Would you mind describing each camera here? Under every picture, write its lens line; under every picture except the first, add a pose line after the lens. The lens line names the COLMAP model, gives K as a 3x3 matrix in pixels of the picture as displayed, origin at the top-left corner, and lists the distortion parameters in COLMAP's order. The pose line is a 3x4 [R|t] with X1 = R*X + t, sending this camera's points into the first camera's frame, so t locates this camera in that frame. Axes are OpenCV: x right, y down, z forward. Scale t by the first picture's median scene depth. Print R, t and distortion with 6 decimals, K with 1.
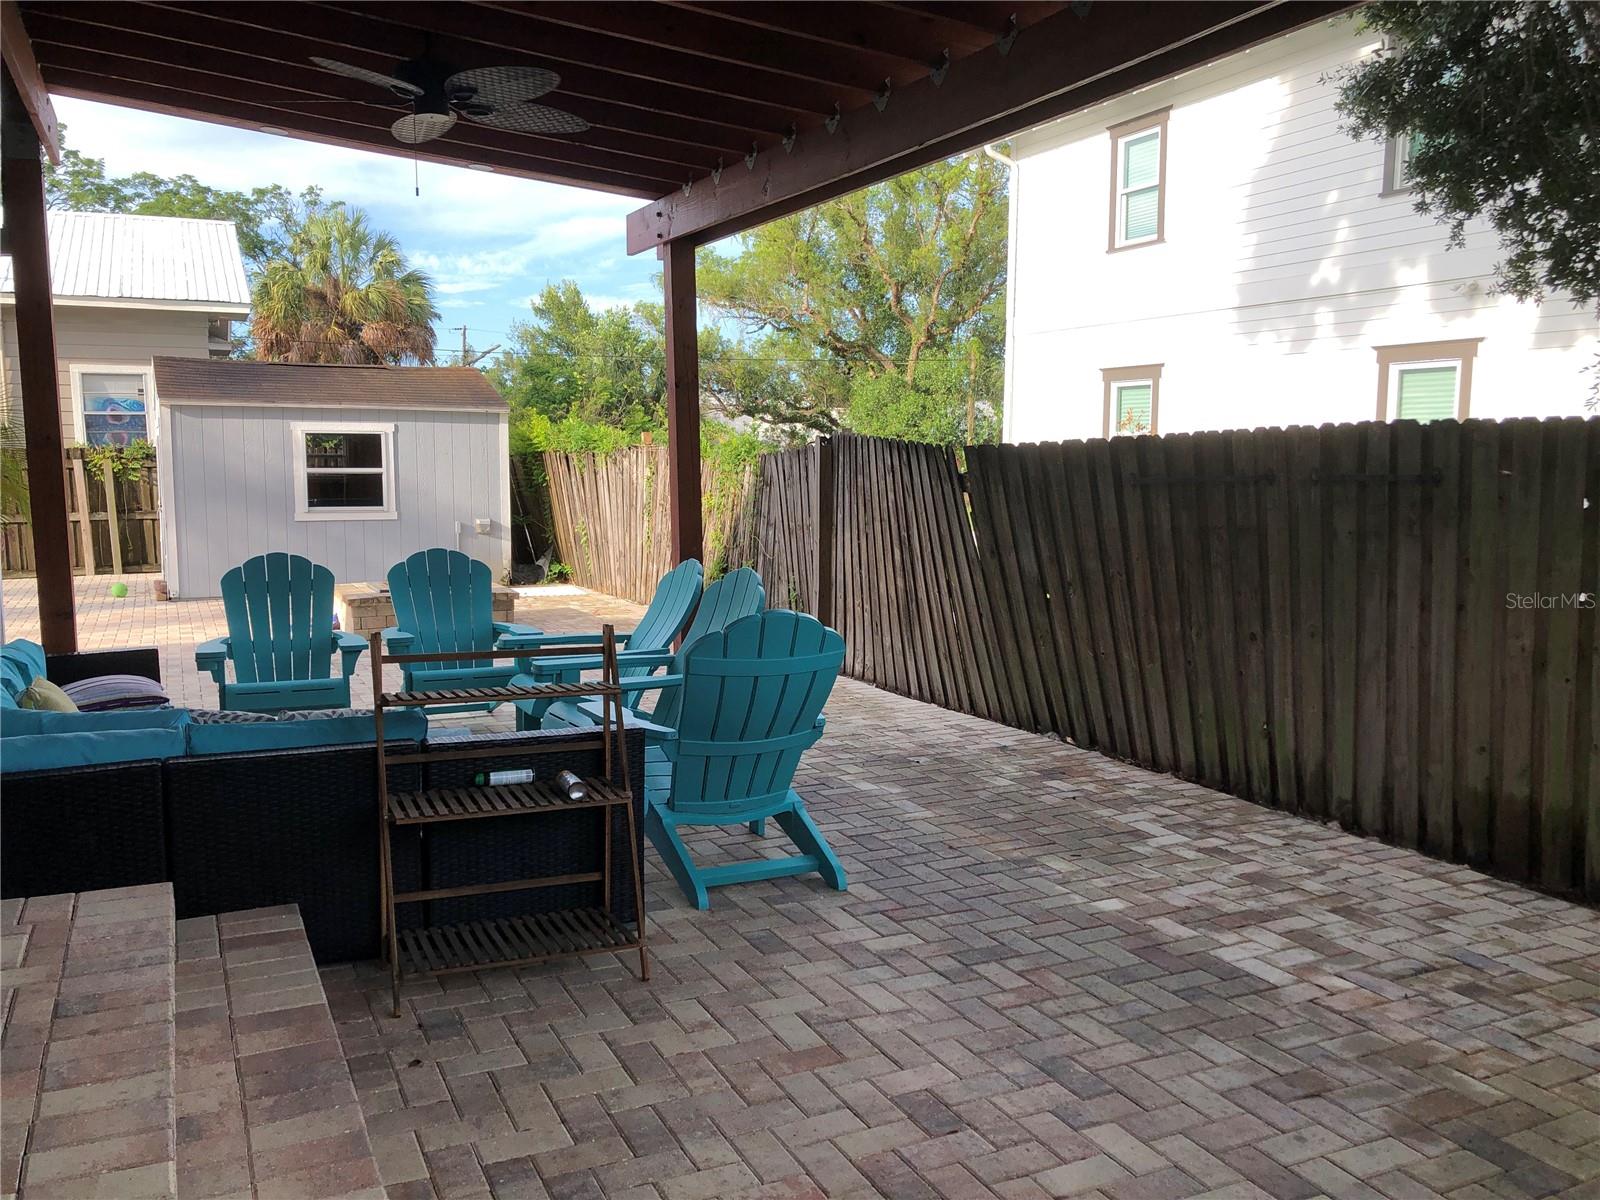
lens RADIAL K [[1316.1, 0, 782.7], [0, 1316.1, 610.6], [0, 0, 1]] dist [0.041809, -0.046667]
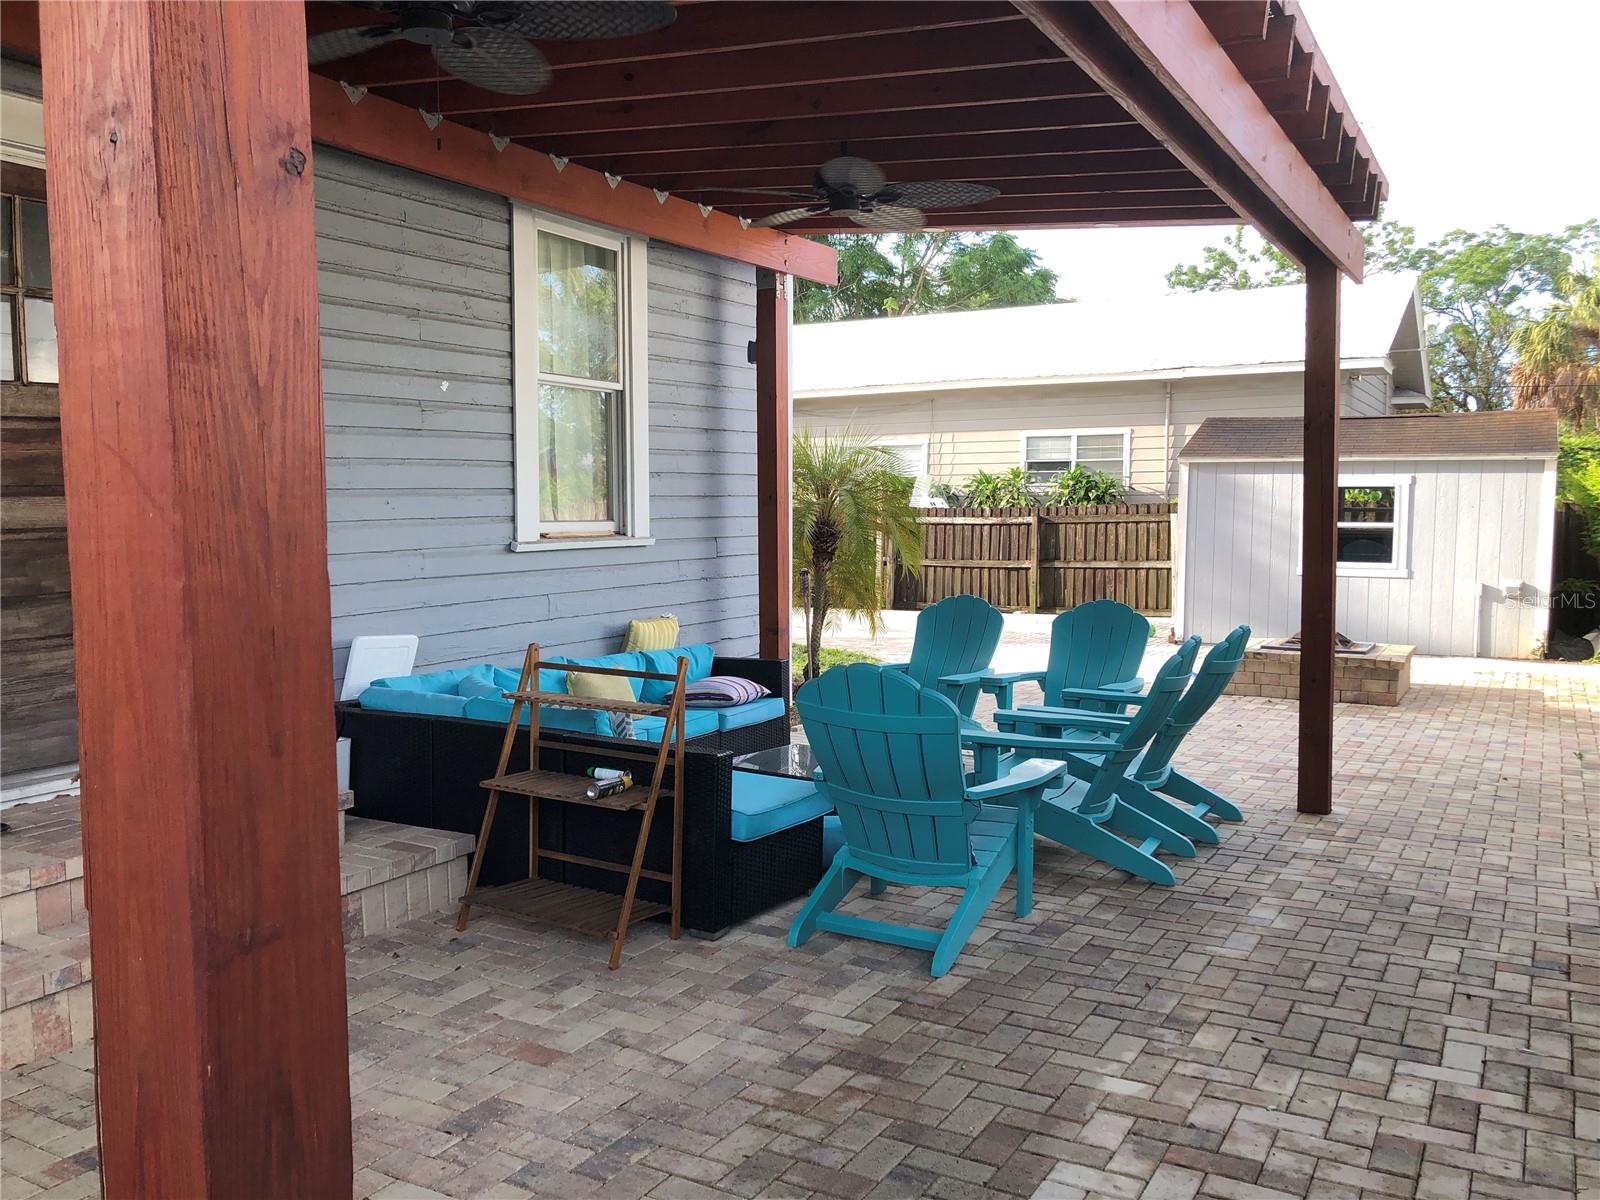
lens RADIAL K [[1316.1, 0, 782.7], [0, 1316.1, 597.5], [0, 0, 1]] dist [0.041809, -0.046667]
pose [[0.576958, 0.054495, -0.814954, 0.218044], [-0.095373, 0.995441, -0.000957, -0.012569], [0.811186, 0.078277, 0.579525, 0.106628]]
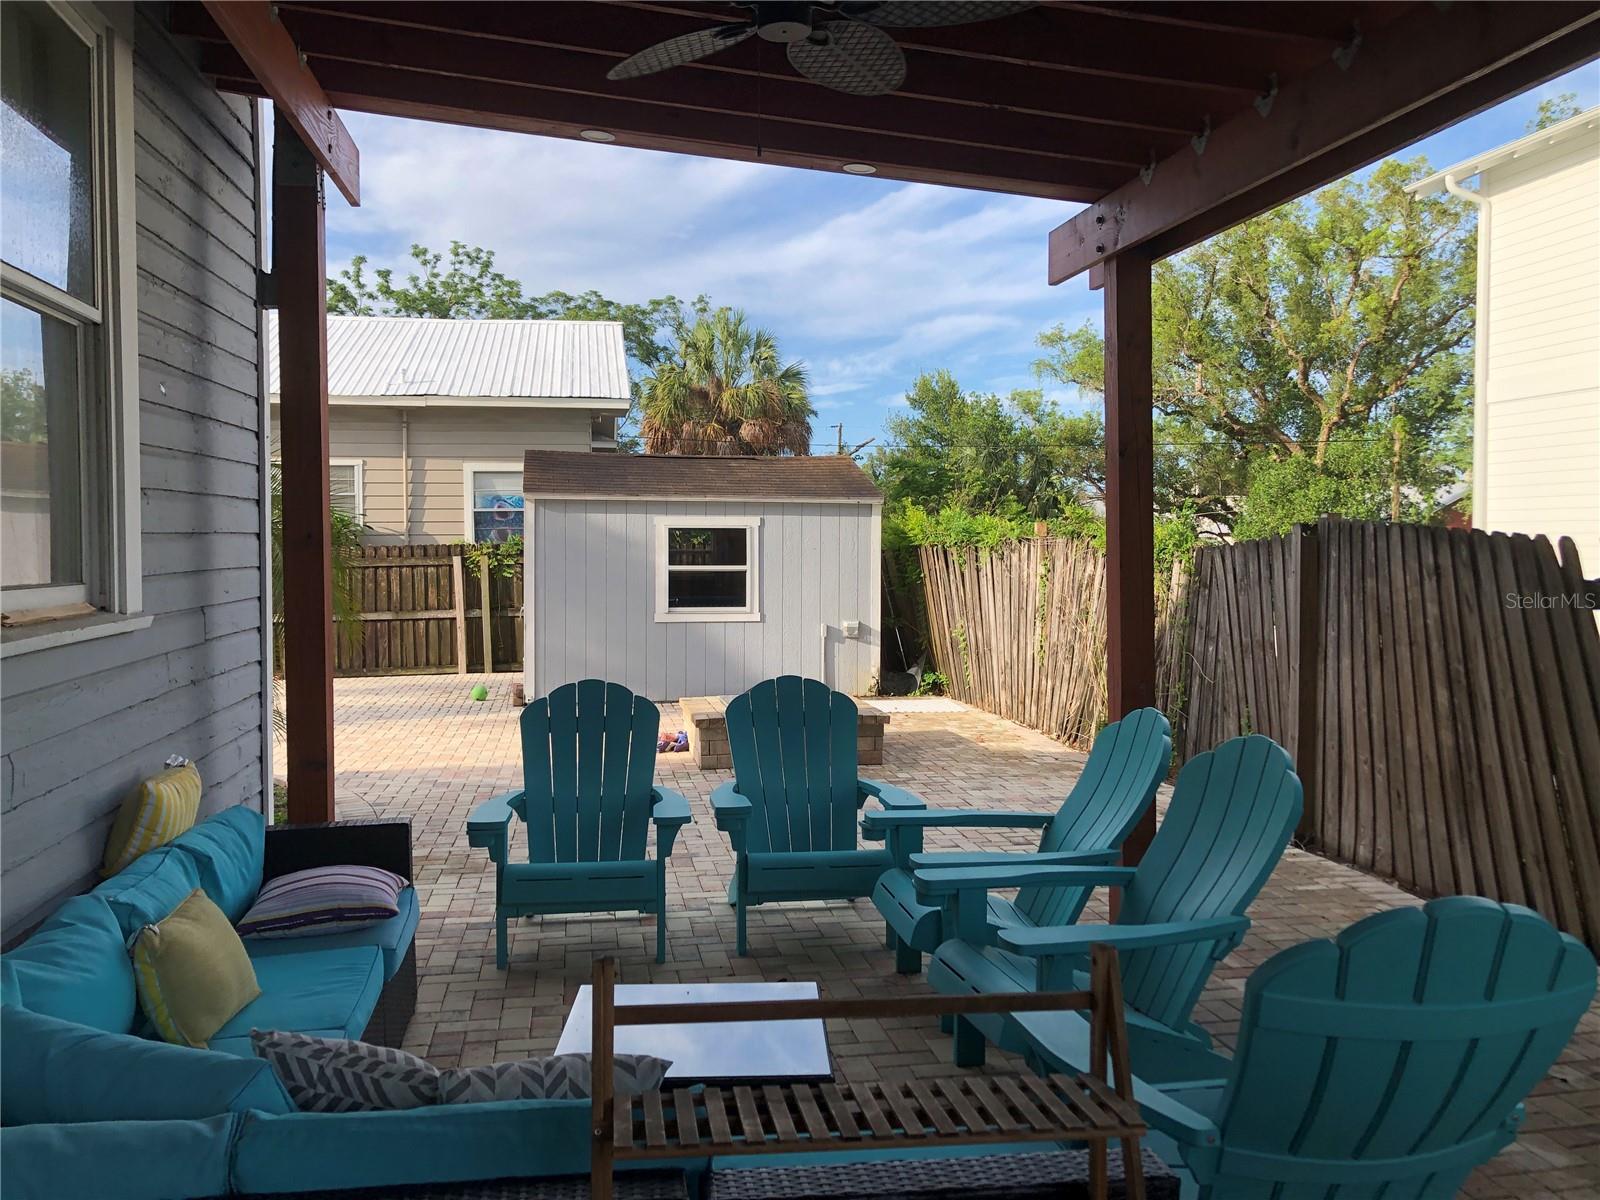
lens RADIAL K [[1316.1, 0, 790.7], [0, 1316.1, 593.2], [0, 0, 1]] dist [0.041809, -0.046667]
pose [[0.963621, 0.006117, -0.267201, -0.030296], [-0.028091, 0.996519, -0.078492, -0.018356], [0.265790, 0.083142, 0.960439, 0.138201]]
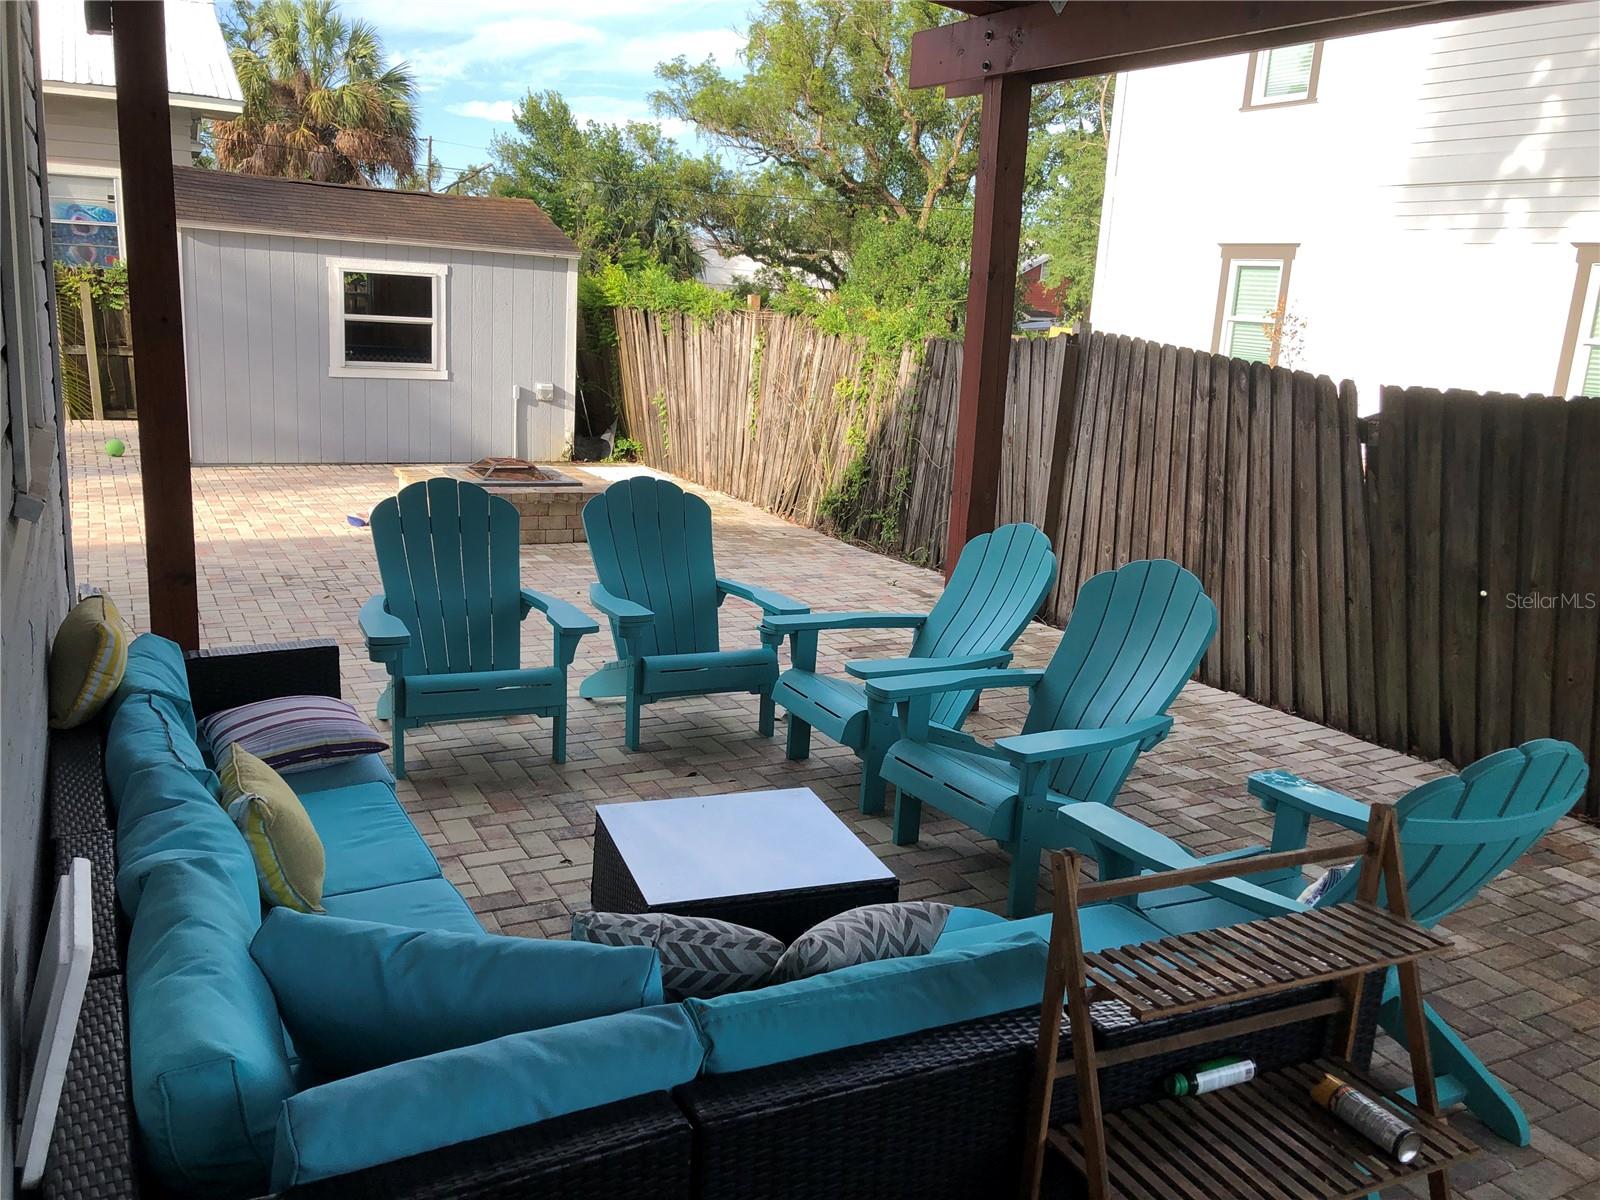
lens RADIAL K [[1316.1, 0, 812.4], [0, 1316.1, 611.0], [0, 0, 1]] dist [0.041809, -0.046667]
pose [[0.996799, 0.042739, 0.067571, -0.109386], [-0.050420, 0.991924, 0.116381, -0.032675], [-0.062051, -0.119415, 0.990903, 0.121564]]
